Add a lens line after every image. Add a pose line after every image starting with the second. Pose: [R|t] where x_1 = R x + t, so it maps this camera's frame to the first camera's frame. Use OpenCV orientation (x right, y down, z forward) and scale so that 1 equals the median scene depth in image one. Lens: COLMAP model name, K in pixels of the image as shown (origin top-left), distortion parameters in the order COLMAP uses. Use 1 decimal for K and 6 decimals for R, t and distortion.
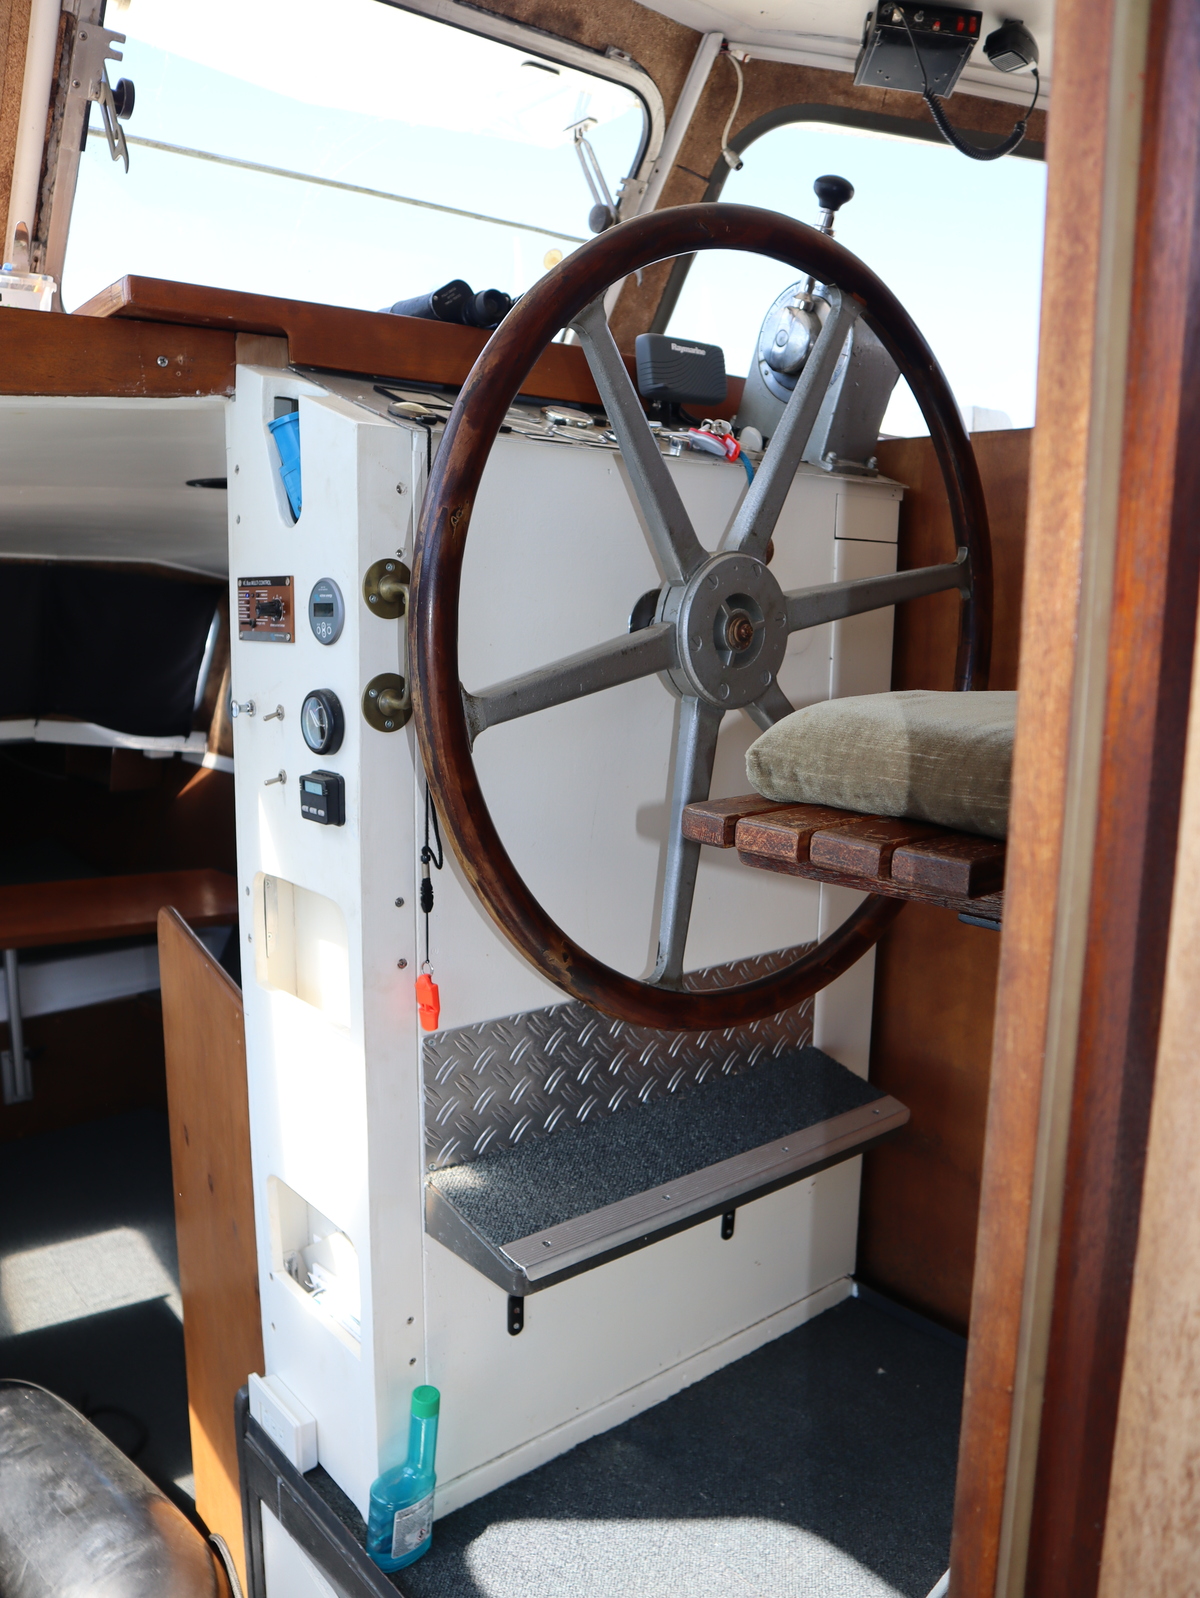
lens RADIAL K [[1243.4, 0, 605.1], [0, 1243.4, 822.2], [0, 0, 1]] dist [-0.141884, 0.082756]
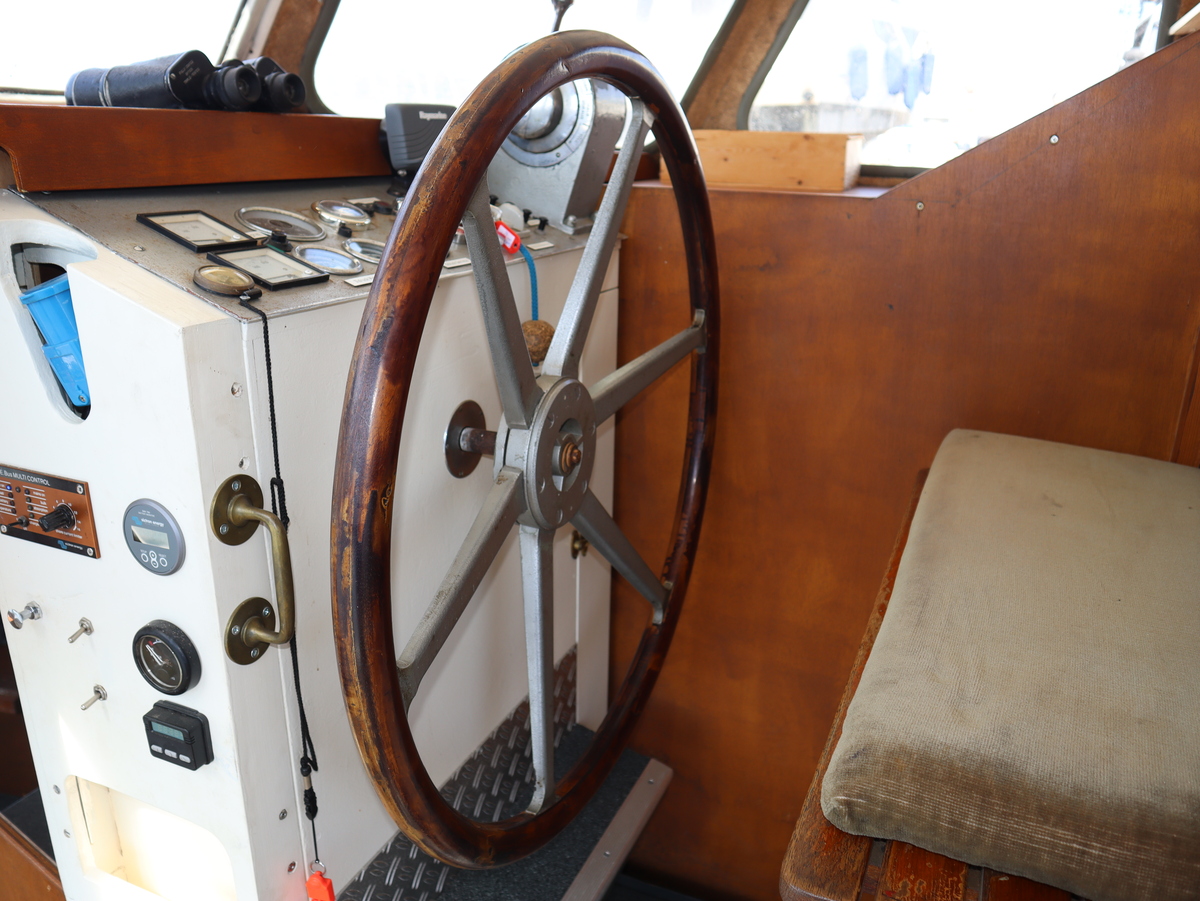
lens RADIAL K [[942.2, 0, 600.0], [0, 942.2, 454.7], [0, 0, 1]] dist [-0.123254, 0.087717]
pose [[0.898041, -0.136698, 0.418134, -0.199798], [0.072472, 0.983481, 0.165871, -0.294797], [-0.433901, -0.118656, 0.893113, 0.313088]]
